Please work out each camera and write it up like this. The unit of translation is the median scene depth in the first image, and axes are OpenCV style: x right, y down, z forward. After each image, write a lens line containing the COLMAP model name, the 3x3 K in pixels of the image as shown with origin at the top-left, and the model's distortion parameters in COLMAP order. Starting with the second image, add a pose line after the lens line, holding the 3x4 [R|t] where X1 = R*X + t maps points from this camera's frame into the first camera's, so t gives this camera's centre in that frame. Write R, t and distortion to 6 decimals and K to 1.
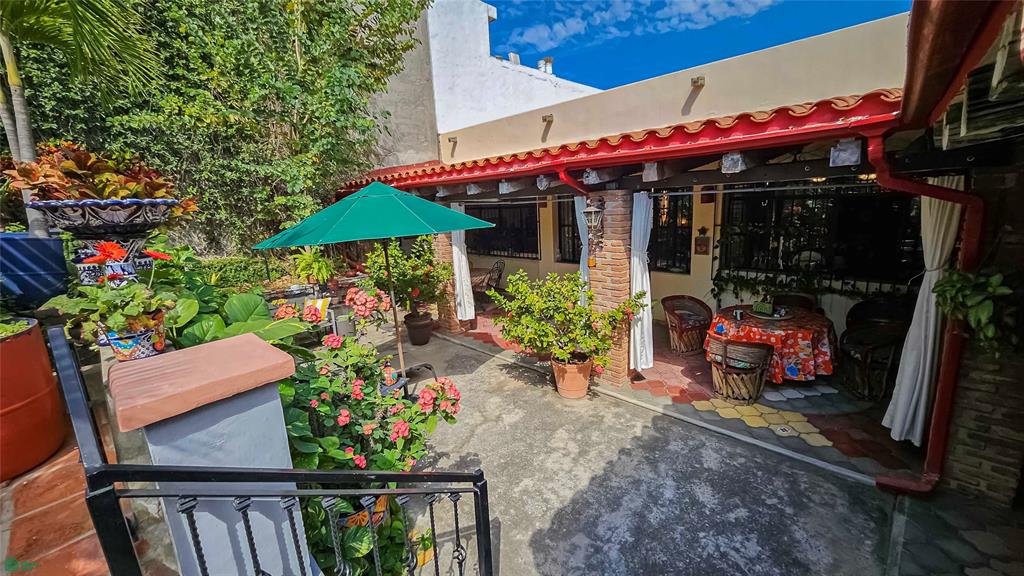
lens RADIAL K [[405.5, 0, 511.8], [0, 405.5, 286.3], [0, 0, 1]] dist [-0.003895, 0.001043]
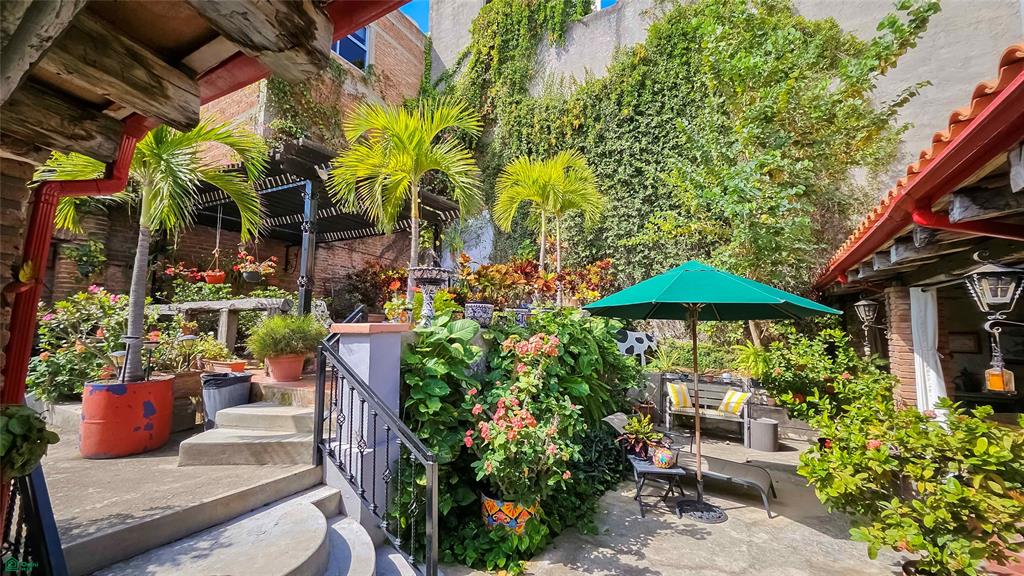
lens RADIAL K [[405.5, 0, 515.3], [0, 405.5, 290.0], [0, 0, 1]] dist [-0.003895, 0.001043]
pose [[0.230943, -0.036086, -0.972298, 0.365209], [-0.221258, 0.971182, -0.088598, 0.001064], [0.947476, 0.235589, 0.216303, 0.248803]]
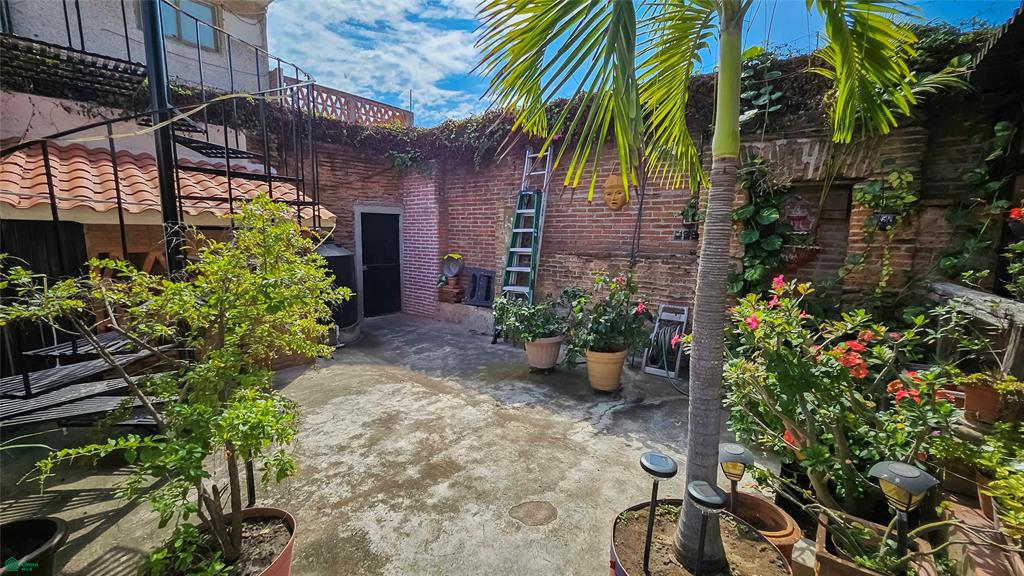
lens RADIAL K [[405.5, 0, 509.4], [0, 405.5, 281.8], [0, 0, 1]] dist [-0.003895, 0.001043]
pose [[-0.997827, 0.045822, -0.047352, -0.155216], [0.028062, 0.945707, 0.323808, -0.028602], [0.059619, 0.321775, -0.944937, 0.071184]]
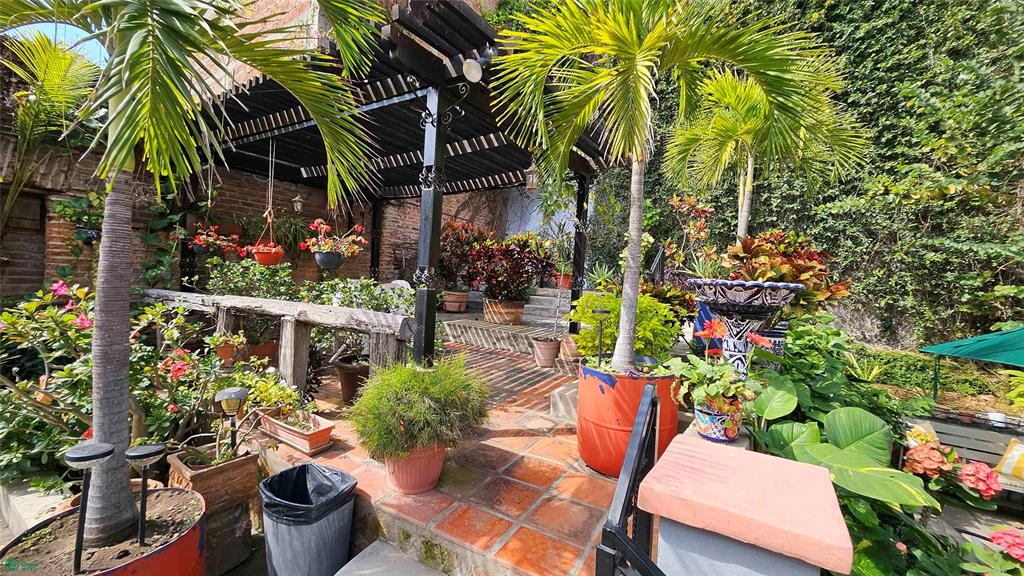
lens RADIAL K [[405.5, 0, 512.3], [0, 405.5, 287.9], [0, 0, 1]] dist [-0.003895, 0.001043]
pose [[0.153621, 0.073526, -0.985390, -0.009603], [-0.257853, 0.965659, 0.031854, -0.019075], [0.953893, 0.249192, 0.167305, 0.064703]]
